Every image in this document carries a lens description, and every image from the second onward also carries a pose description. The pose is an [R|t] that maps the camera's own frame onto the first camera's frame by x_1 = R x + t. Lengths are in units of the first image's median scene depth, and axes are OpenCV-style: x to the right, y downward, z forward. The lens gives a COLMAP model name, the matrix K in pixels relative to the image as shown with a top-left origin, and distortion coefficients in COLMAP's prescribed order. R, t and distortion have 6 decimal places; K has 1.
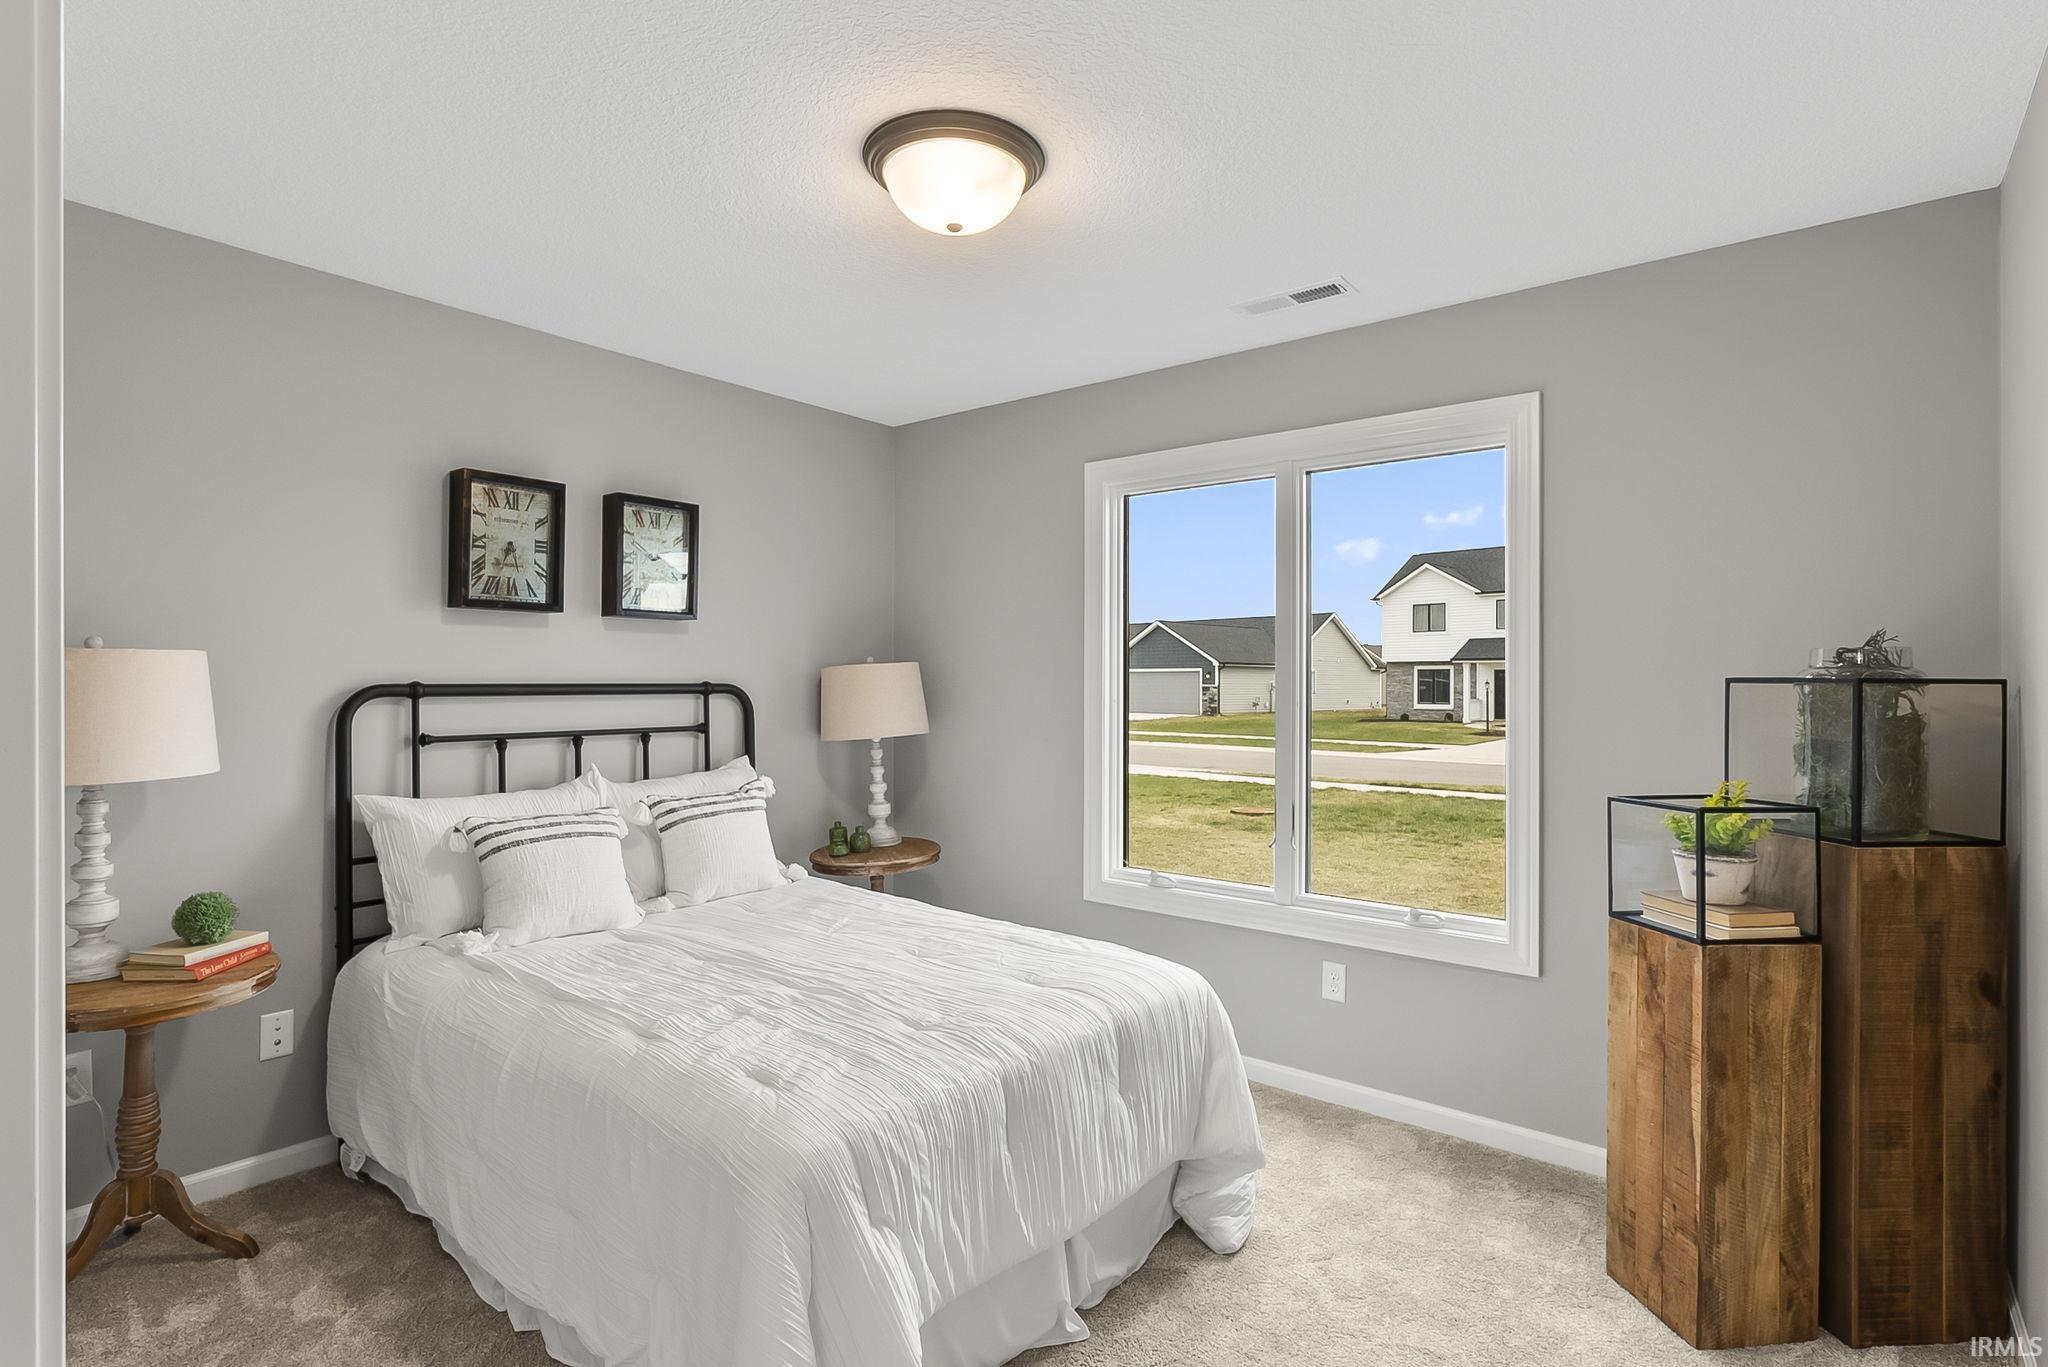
lens RADIAL K [[904.9, 0, 1033.6], [0, 904.9, 680.2], [0, 0, 1]] dist [-0.001511, -0.000091]
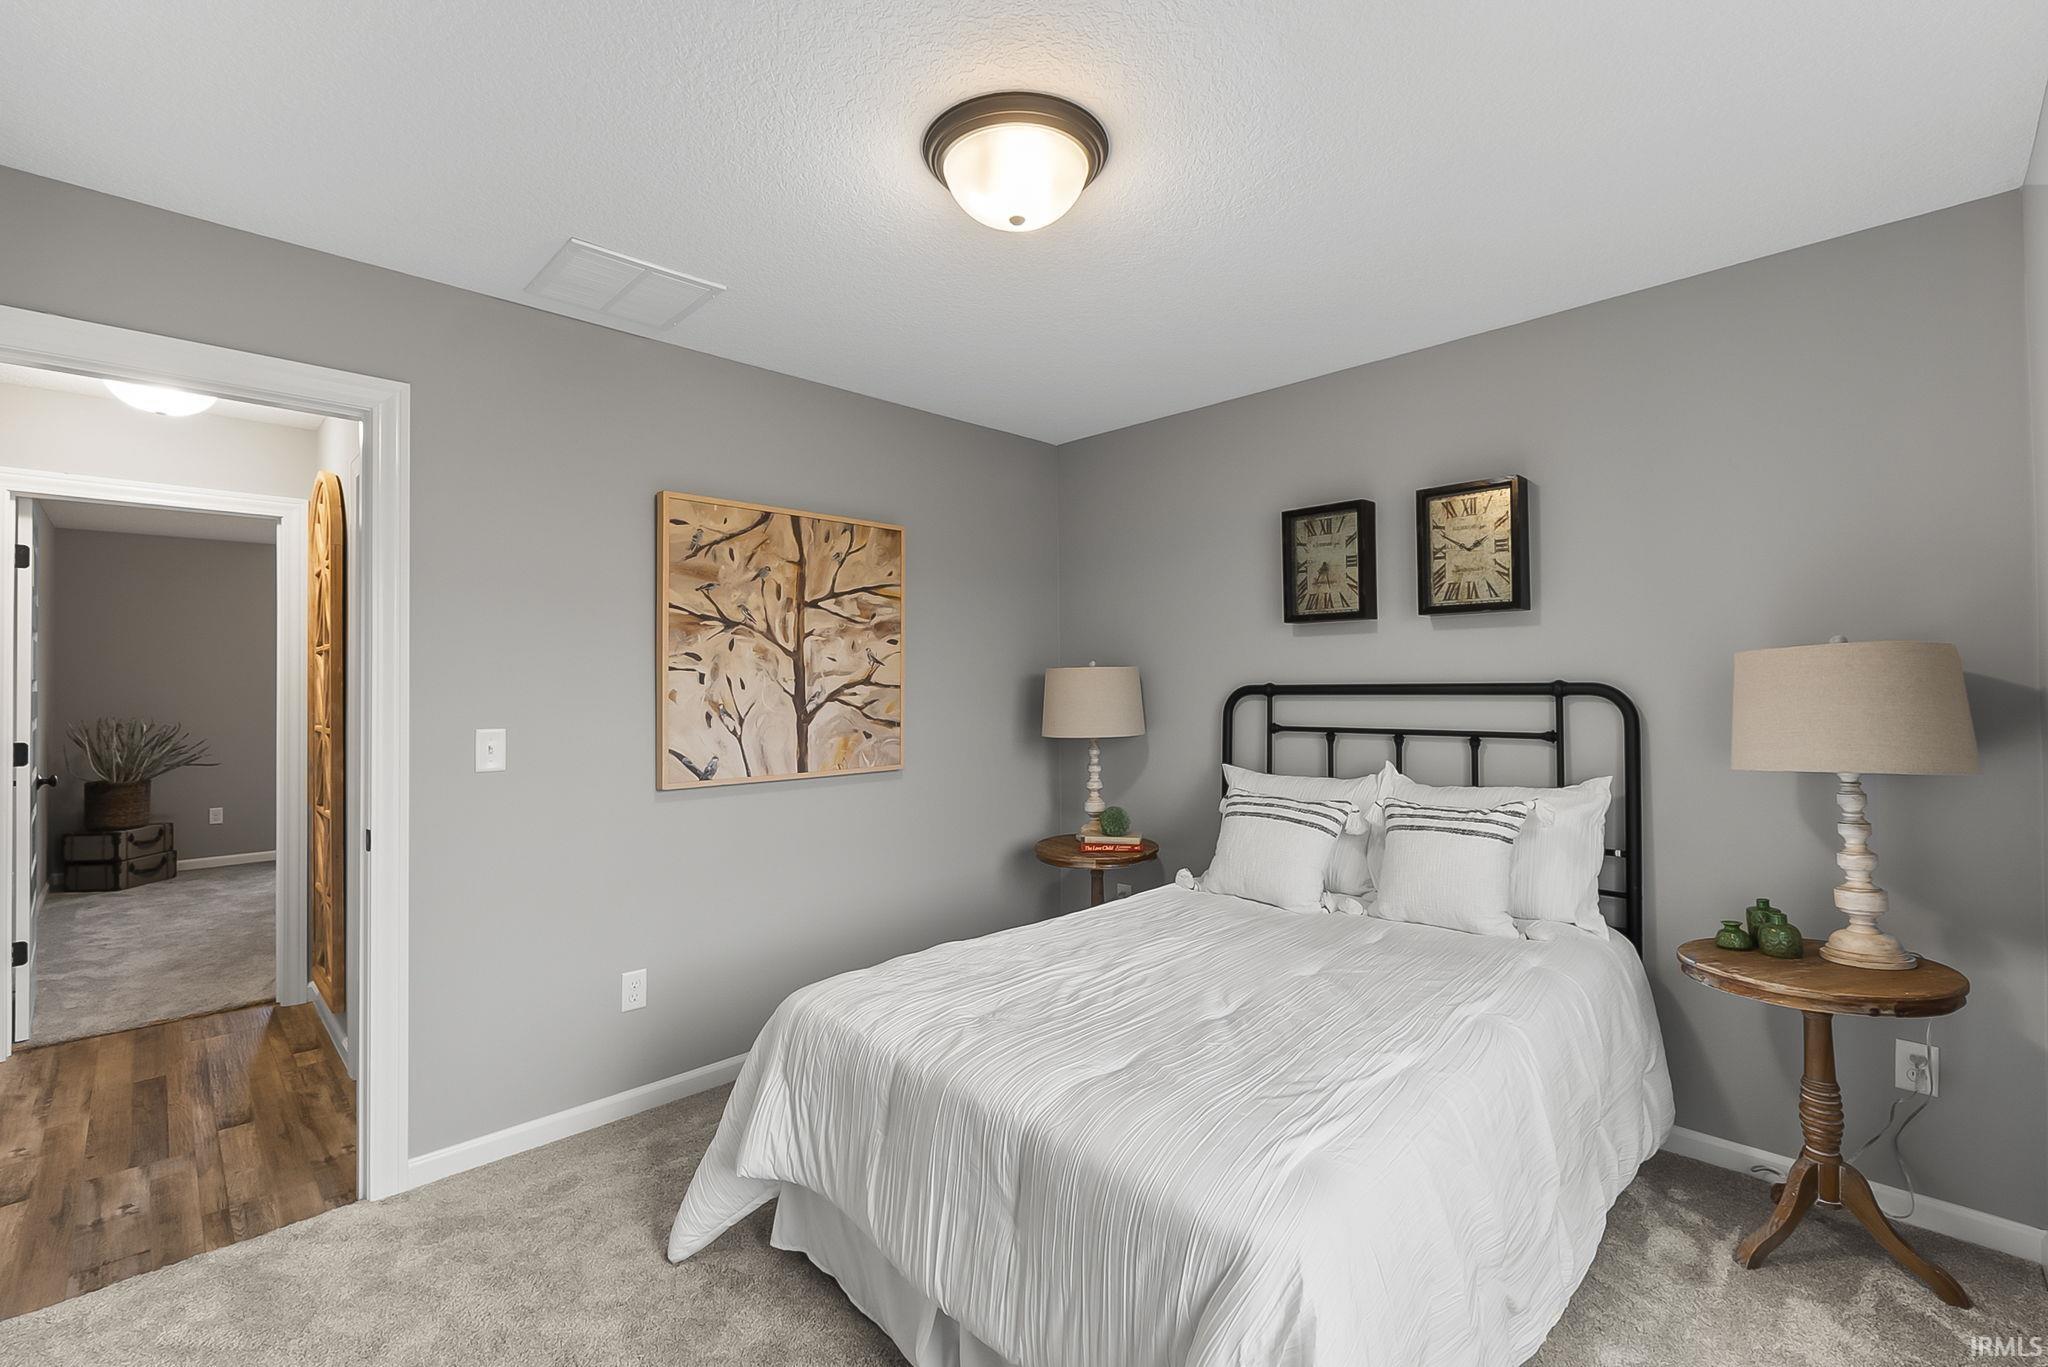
lens RADIAL K [[904.9, 0, 1033.6], [0, 904.9, 680.2], [0, 0, 1]] dist [-0.001511, -0.000091]
pose [[-0.091903, -0.007108, -0.995743, 0.595034], [0.010012, 0.999917, -0.008062, 0.003831], [0.995718, -0.010711, -0.091824, 0.712159]]
